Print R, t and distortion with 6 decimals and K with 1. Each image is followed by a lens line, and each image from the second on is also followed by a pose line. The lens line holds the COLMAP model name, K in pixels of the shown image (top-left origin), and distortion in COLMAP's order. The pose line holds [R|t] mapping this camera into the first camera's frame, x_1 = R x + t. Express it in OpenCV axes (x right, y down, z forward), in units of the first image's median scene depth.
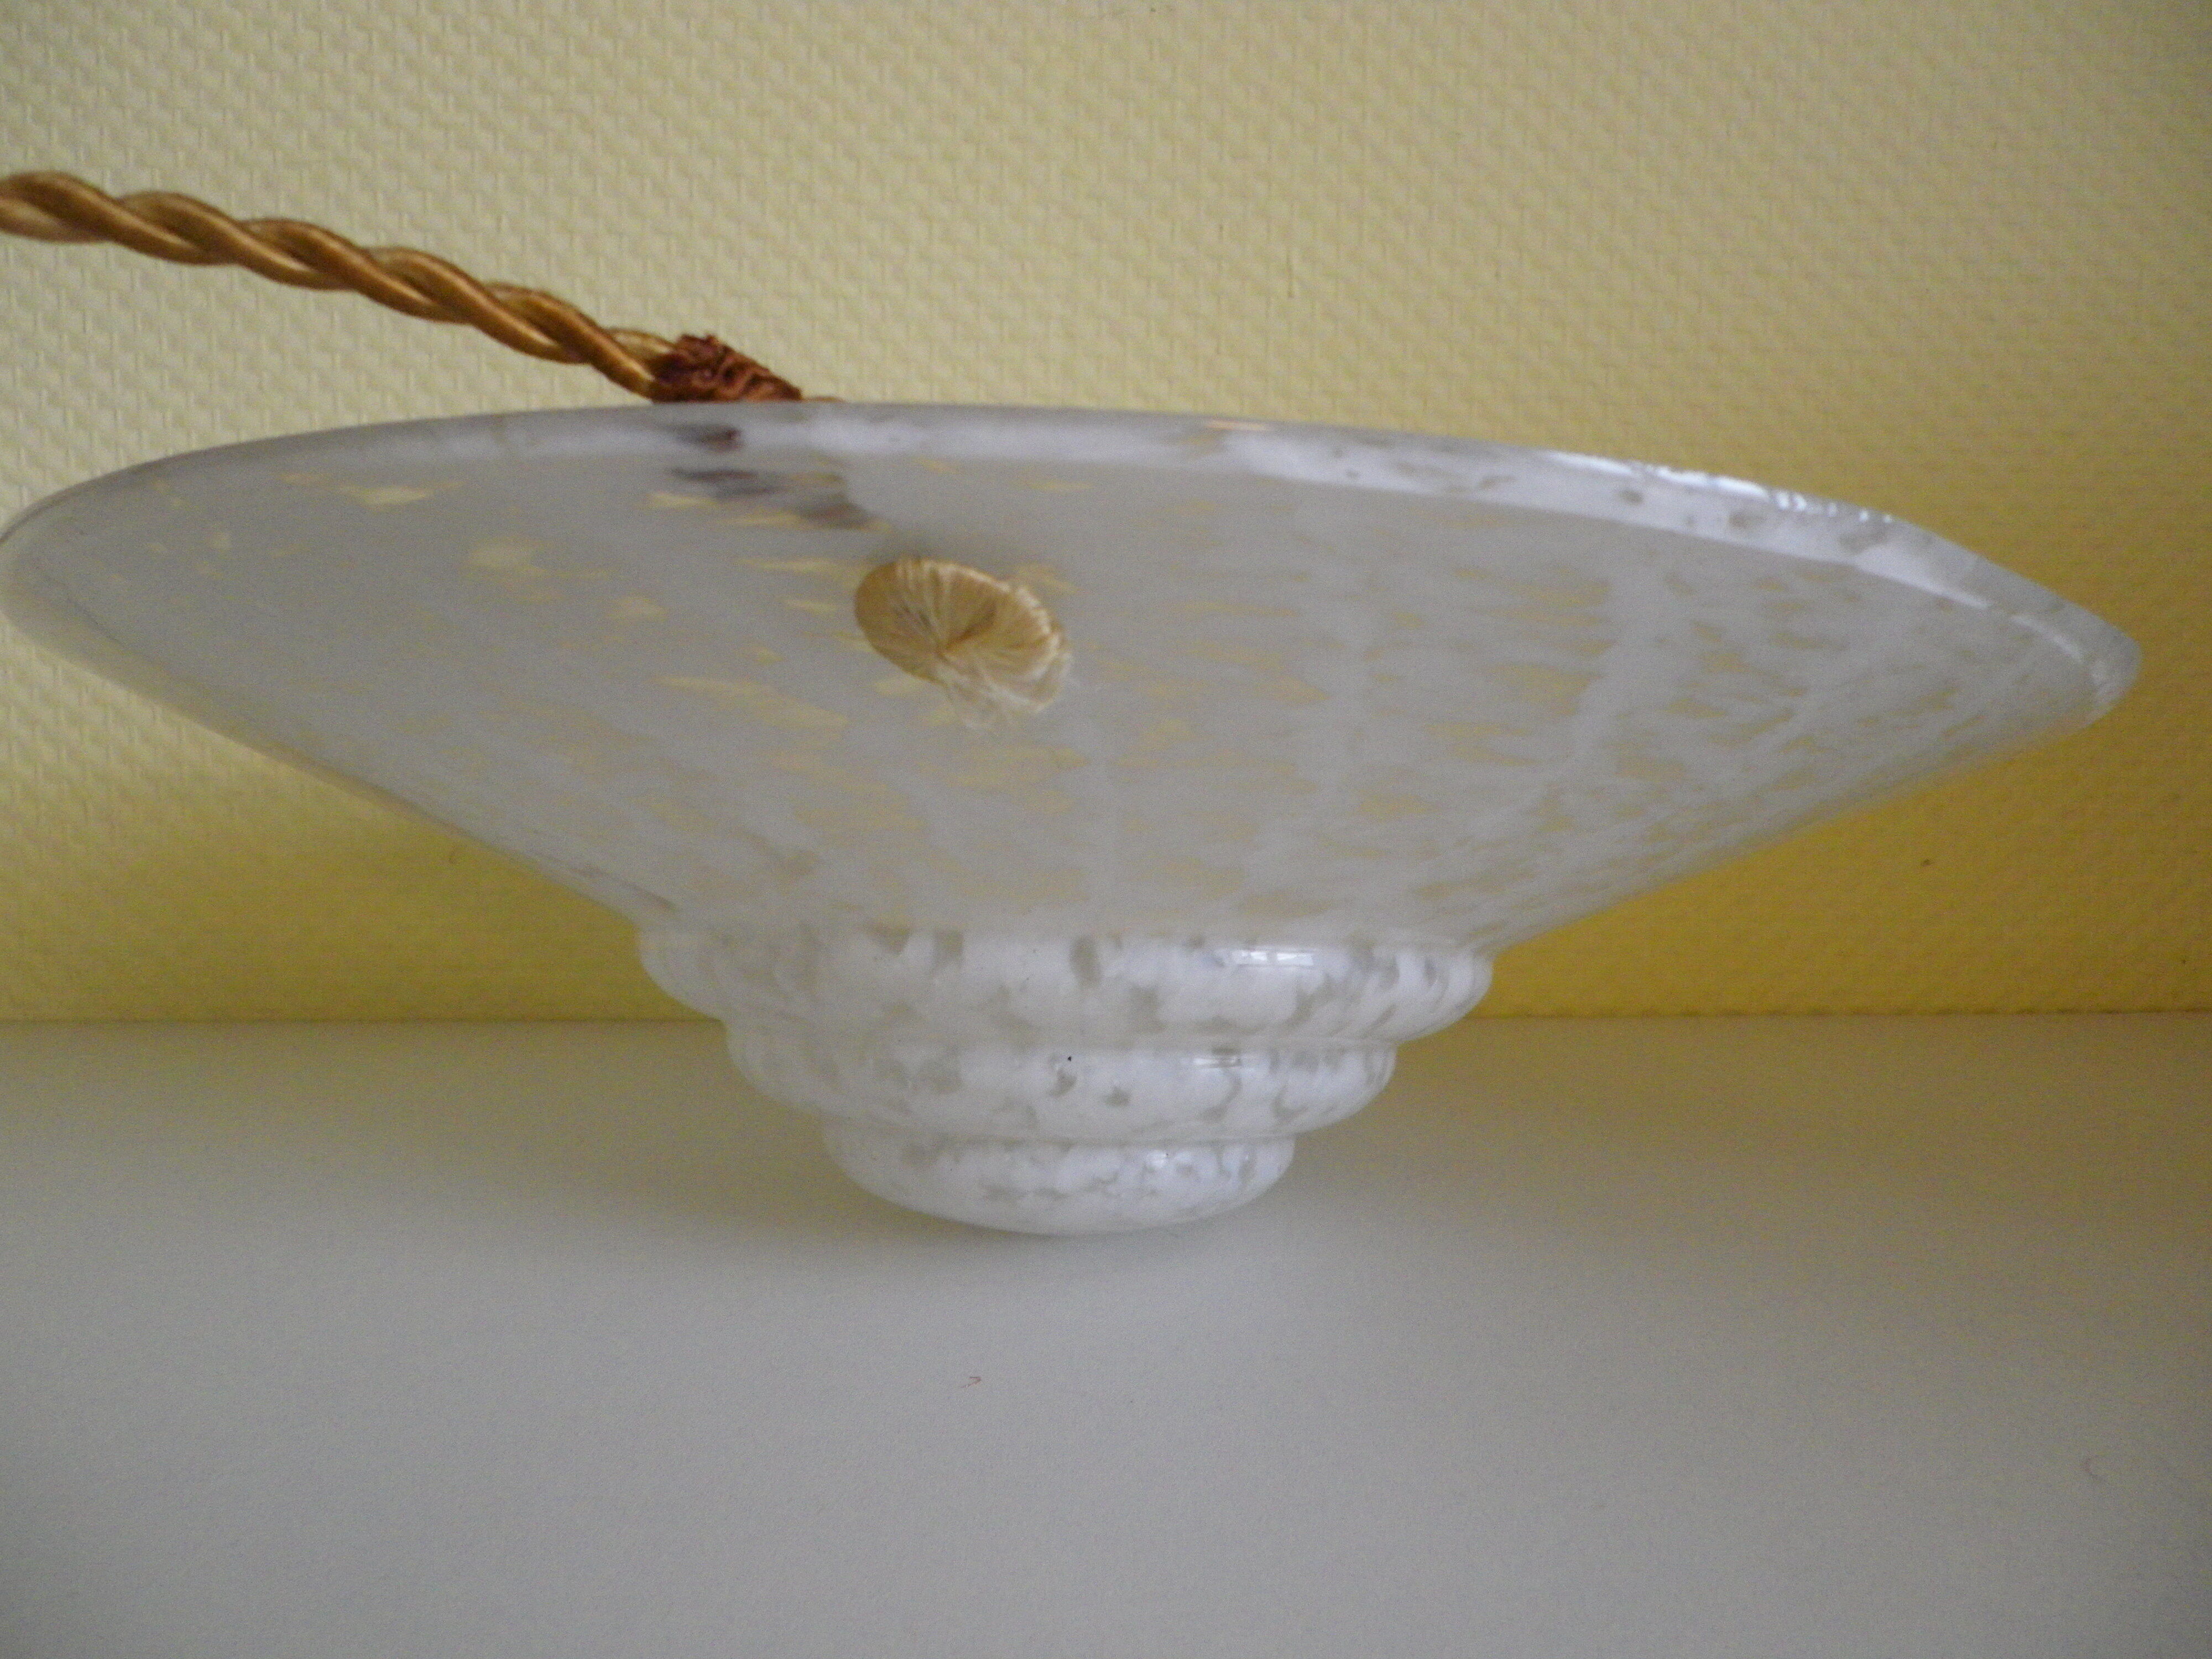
lens RADIAL K [[1719.8, 0, 1106.0], [0, 1719.8, 829.5], [0, 0, 1]] dist [-0.009869, 0.001027]
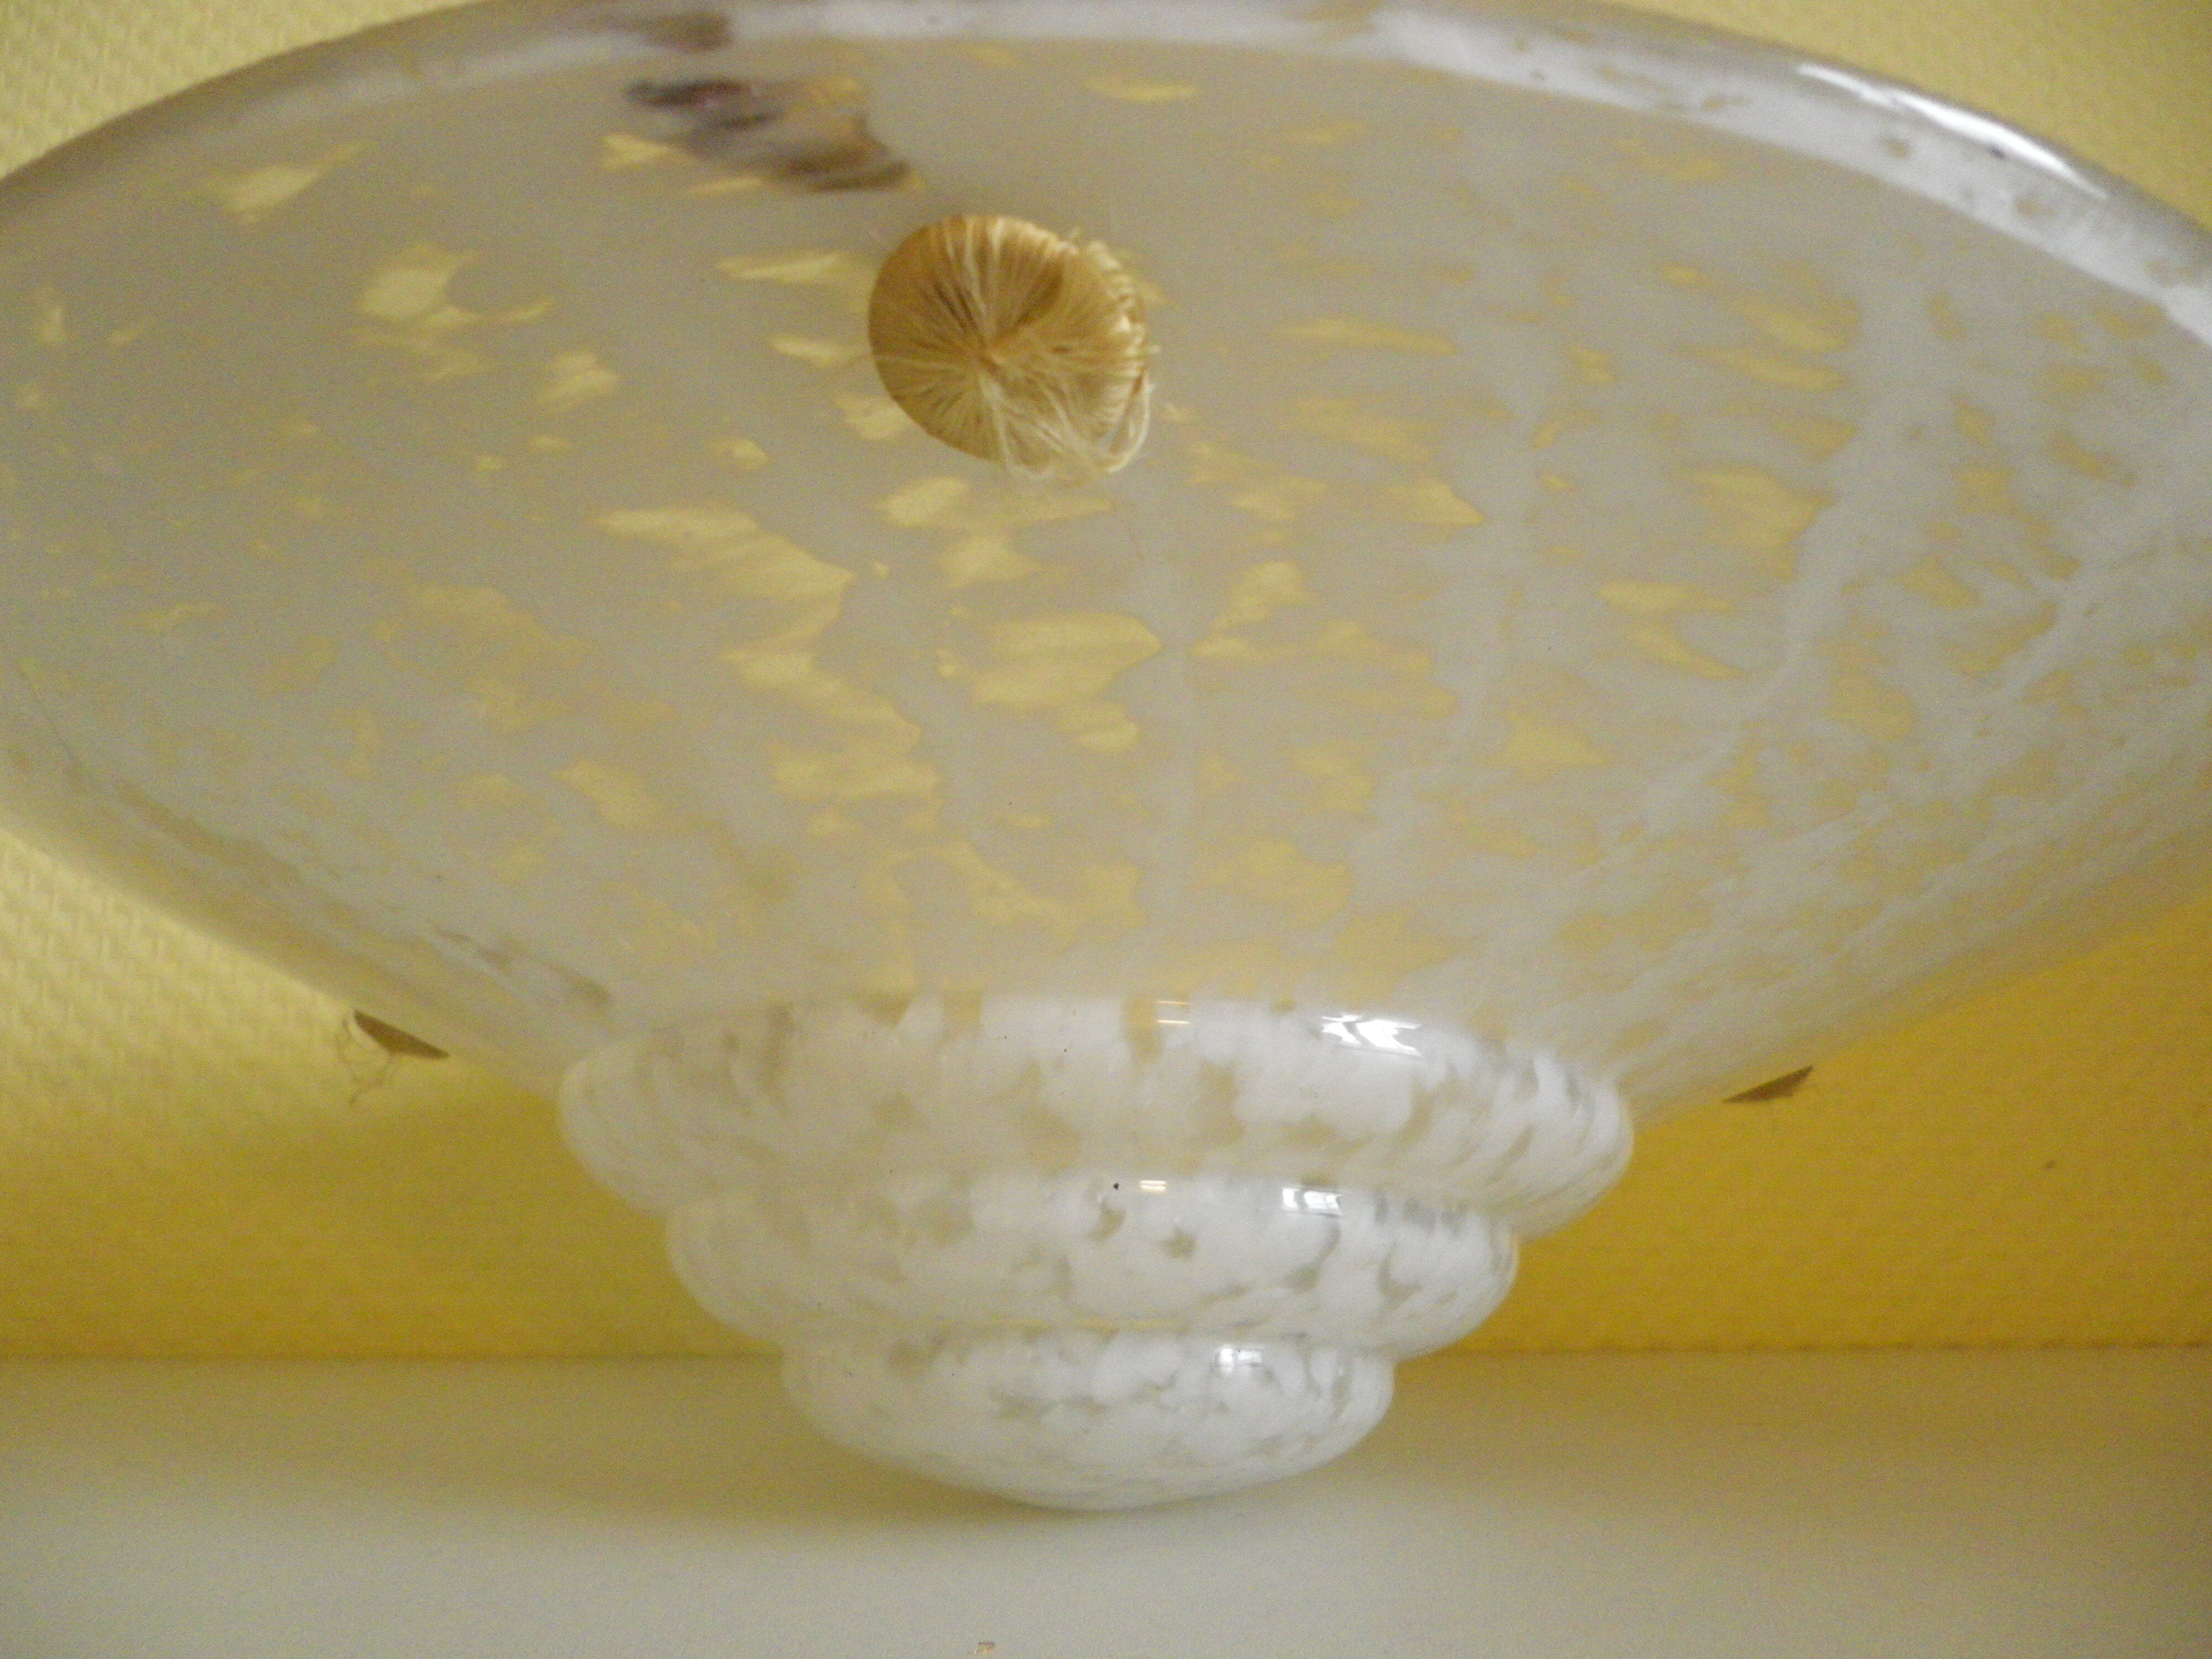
lens RADIAL K [[1743.5, 0, 1106.0], [0, 1743.5, 829.5], [0, 0, 1]] dist [-0.051665, 0.086677]
pose [[0.999892, -0.003124, 0.014362, -0.035665], [0.007037, 0.959626, -0.281189, 0.195386], [-0.012903, 0.281260, 0.959545, 0.219086]]
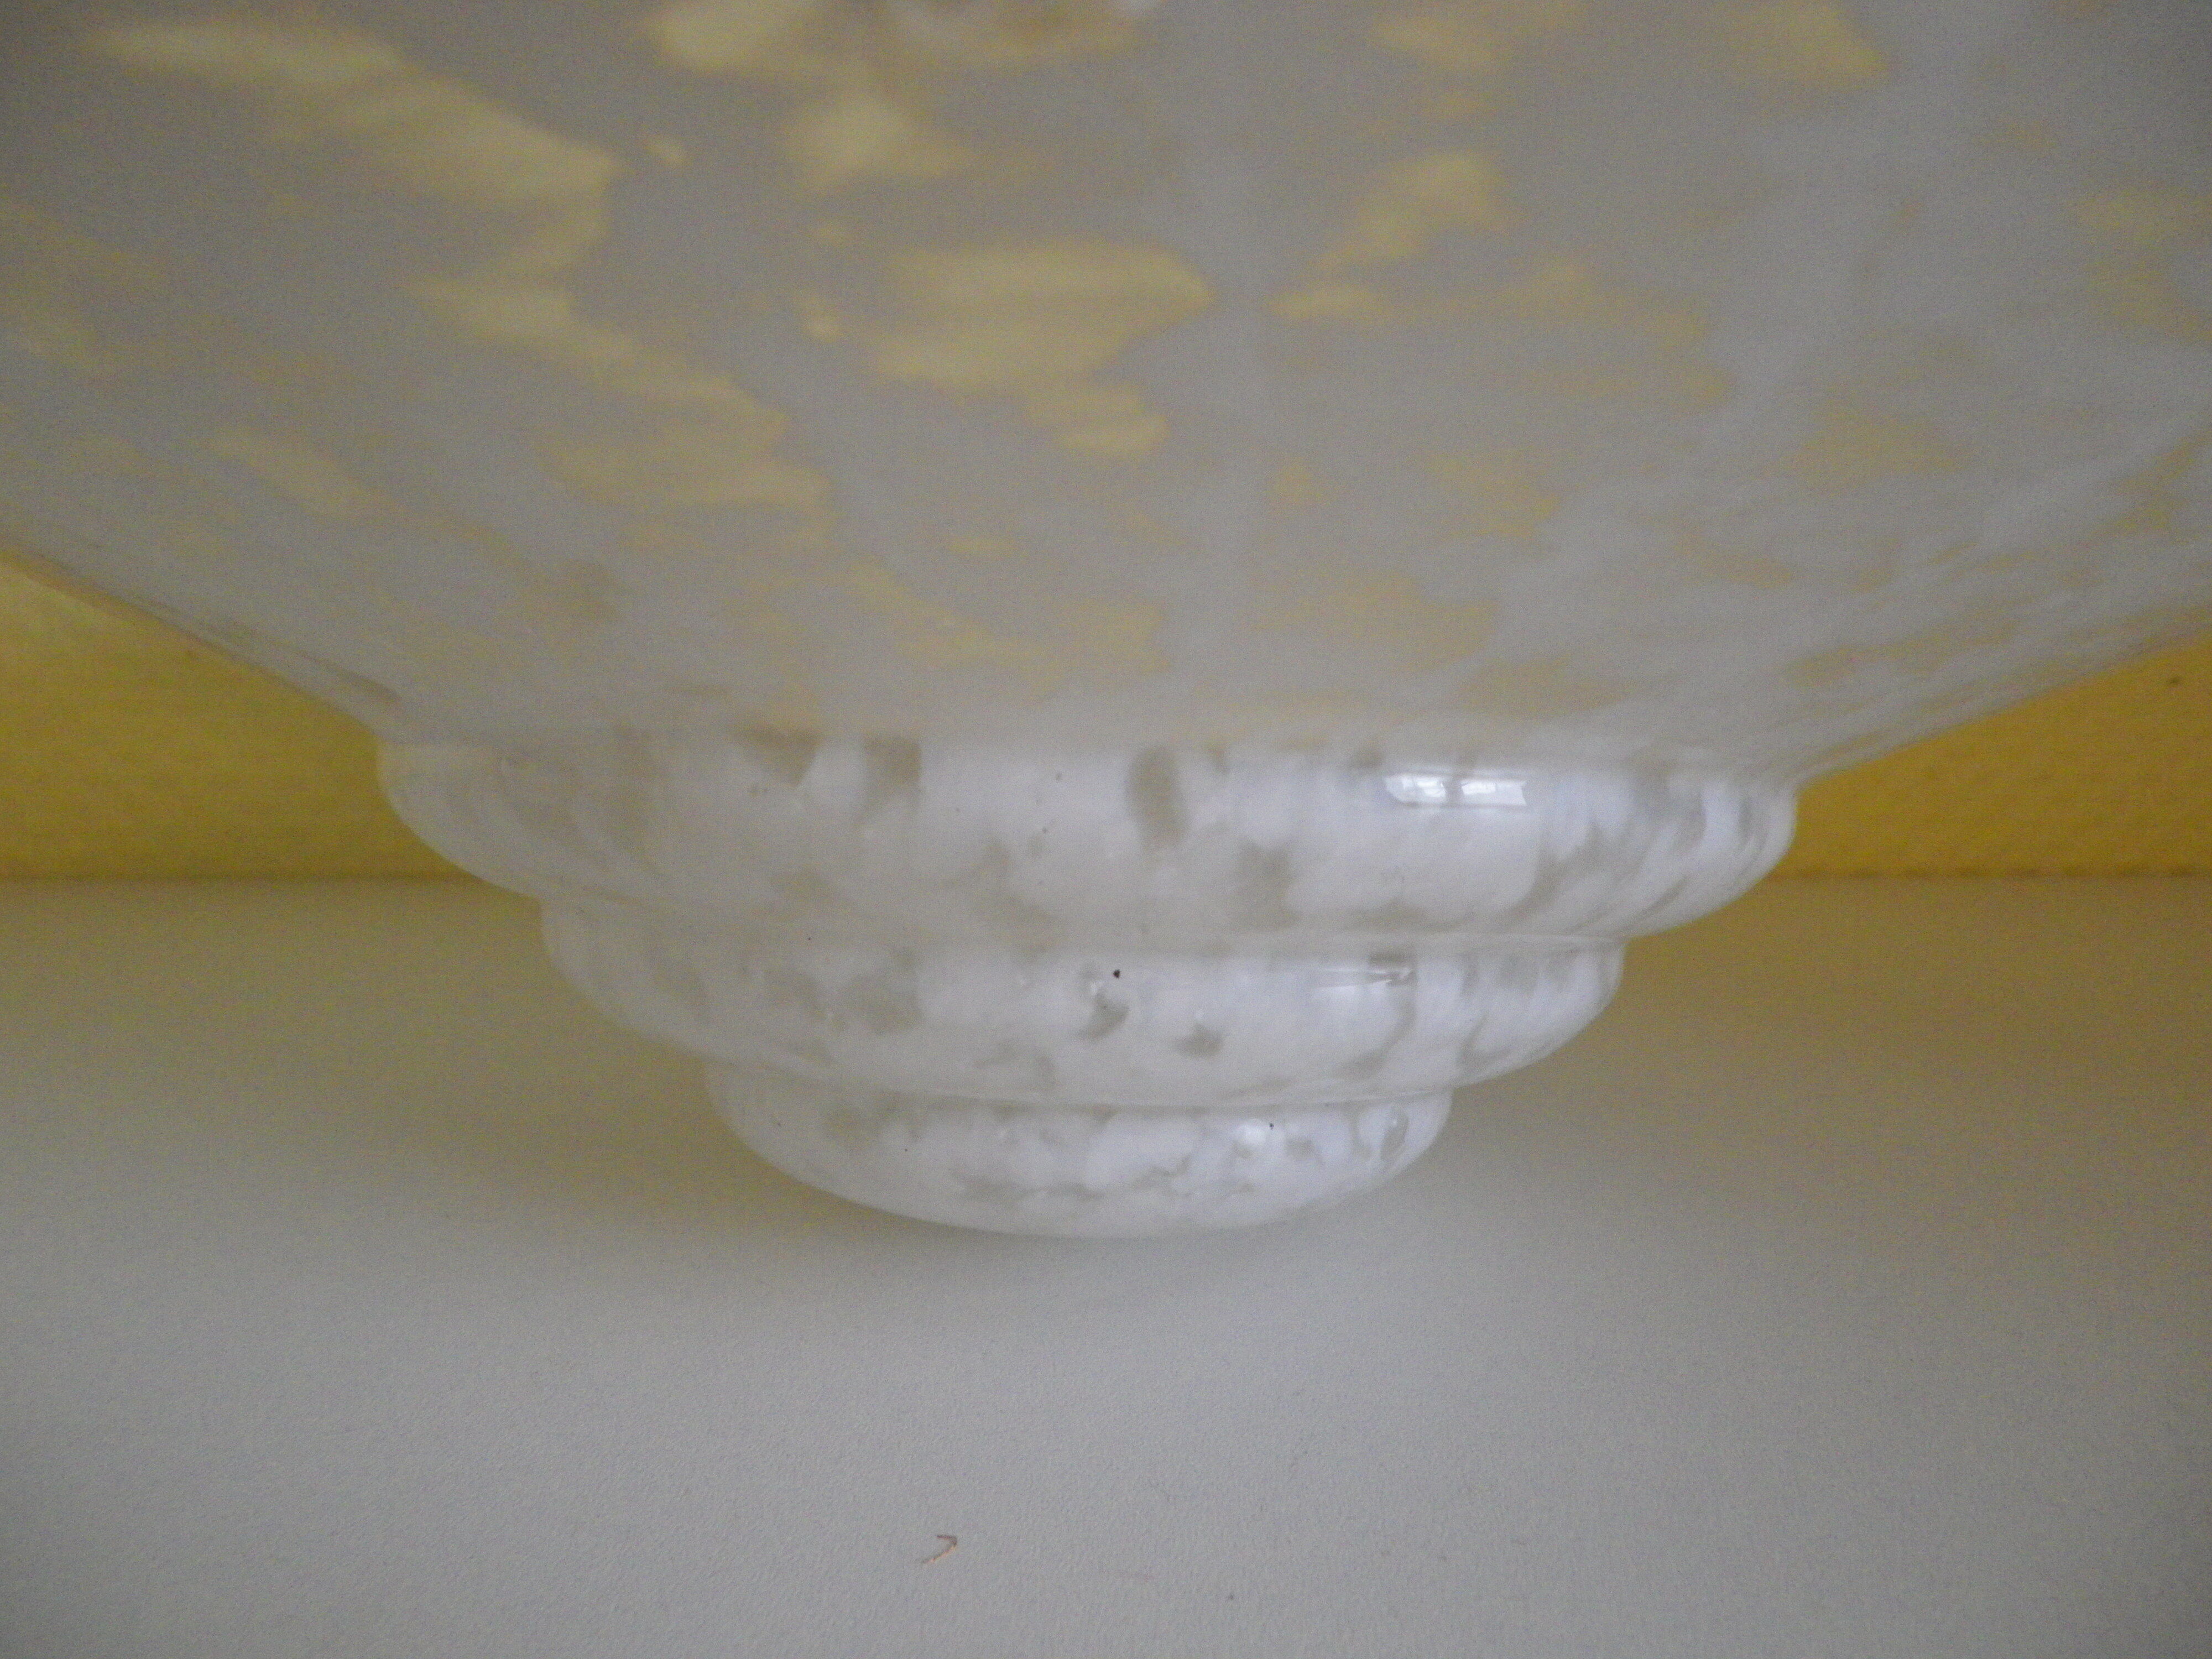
lens RADIAL K [[1719.8, 0, 1106.0], [0, 1719.8, 829.5], [0, 0, 1]] dist [-0.009869, 0.001027]
pose [[0.999908, 0.004355, 0.012839, -0.031449], [-0.005493, 0.995929, 0.089977, 0.037273], [-0.012395, -0.090040, 0.995861, 0.449807]]
